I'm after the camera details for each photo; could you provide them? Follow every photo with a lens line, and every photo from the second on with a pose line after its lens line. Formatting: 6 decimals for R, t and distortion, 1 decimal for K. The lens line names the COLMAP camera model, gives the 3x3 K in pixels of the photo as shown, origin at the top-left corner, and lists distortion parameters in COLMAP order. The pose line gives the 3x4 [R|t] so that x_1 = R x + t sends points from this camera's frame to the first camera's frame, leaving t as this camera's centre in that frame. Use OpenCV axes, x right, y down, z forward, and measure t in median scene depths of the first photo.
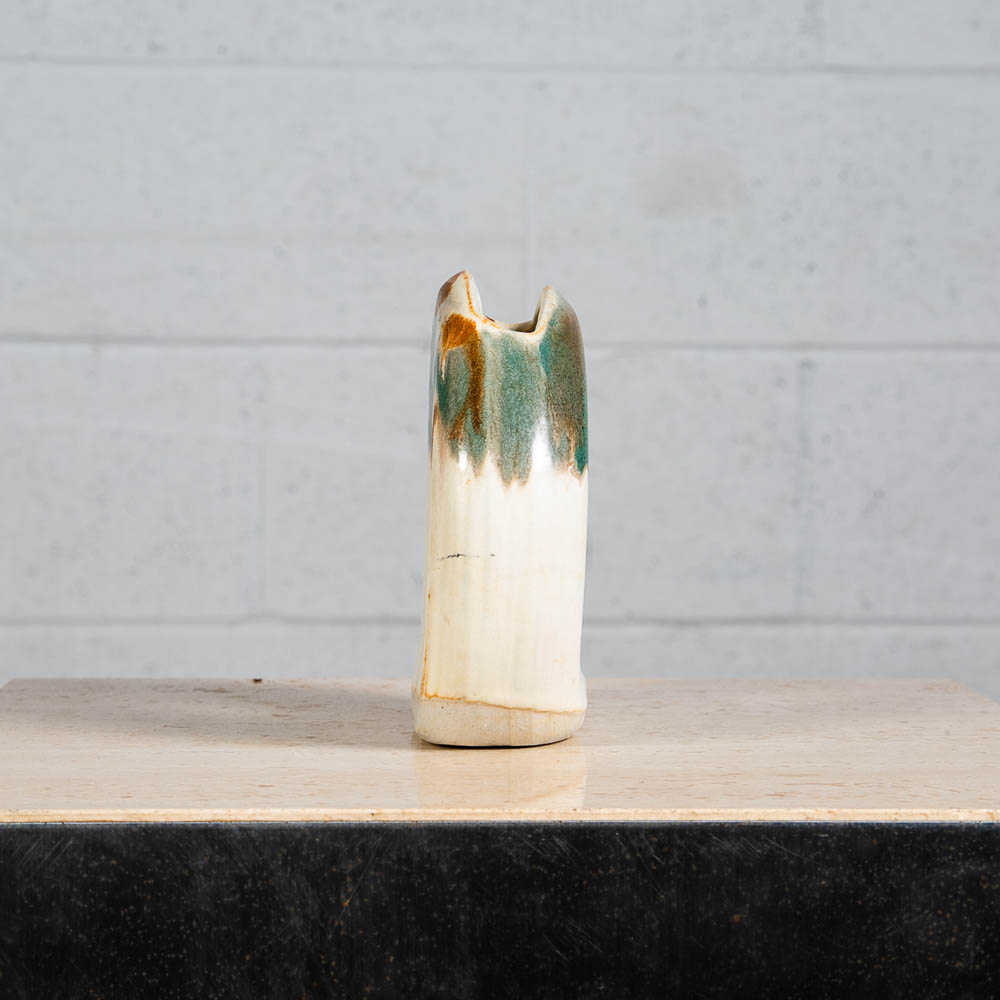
lens RADIAL K [[3840.3, 0, 500.0], [0, 3840.3, 500.0], [0, 0, 1]] dist [-0.009480, 0.775828]
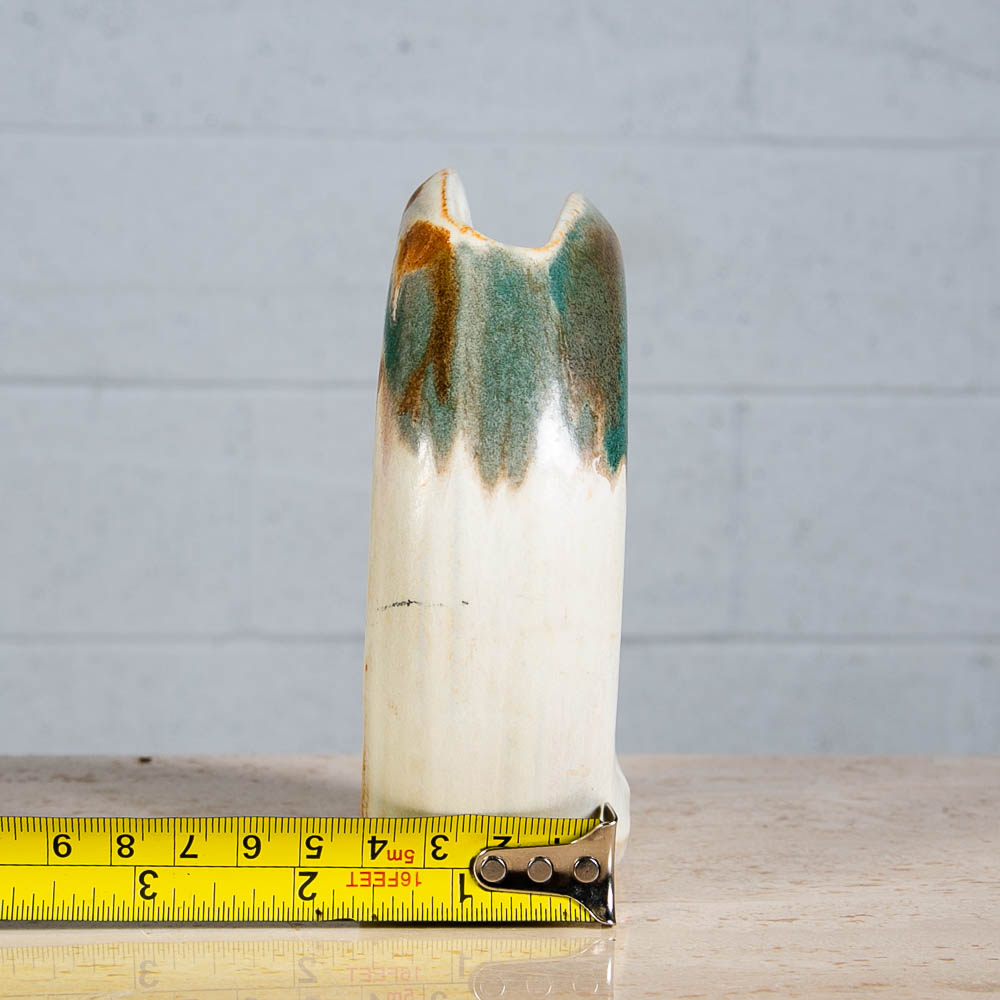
lens RADIAL K [[2351.8, 0, 500.0], [0, 2351.8, 500.0], [0, 0, 1]] dist [-0.040028, -0.229825]
pose [[0.999845, 0.002816, 0.017376, -0.002111], [-0.002561, 0.999889, -0.014672, 0.003350], [-0.017415, 0.014626, 0.999741, 0.685001]]
